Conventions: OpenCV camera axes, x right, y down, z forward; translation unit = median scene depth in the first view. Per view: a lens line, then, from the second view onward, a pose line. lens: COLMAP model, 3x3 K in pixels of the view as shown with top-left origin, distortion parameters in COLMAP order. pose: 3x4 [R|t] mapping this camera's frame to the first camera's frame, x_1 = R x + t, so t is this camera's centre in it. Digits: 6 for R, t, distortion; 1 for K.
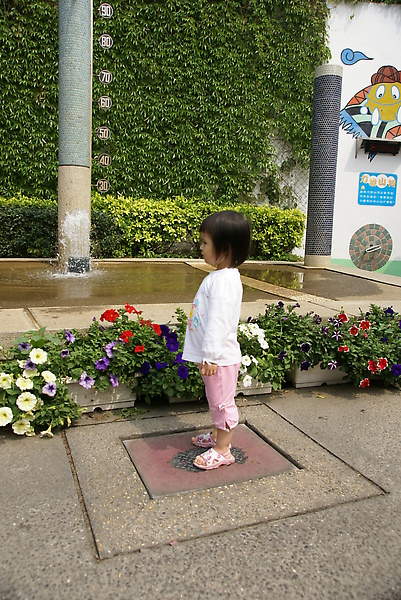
lens RADIAL K [[460.2, 0, 200.5], [0, 460.2, 300.0], [0, 0, 1]] dist [-0.131338, 0.157083]
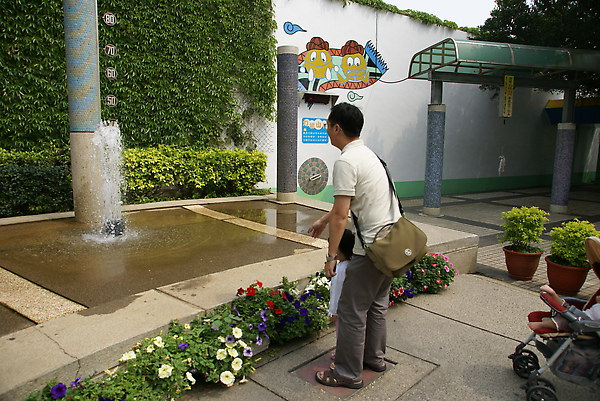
lens RADIAL K [[433.3, 0, 300.0], [0, 433.3, 200.5], [0, 0, 1]] dist [-0.142449, 0.128157]
pose [[0.904555, -0.080829, 0.418624, -0.188703], [0.078666, 0.996648, 0.022455, -0.085282], [-0.419036, 0.012620, 0.907882, -0.097986]]
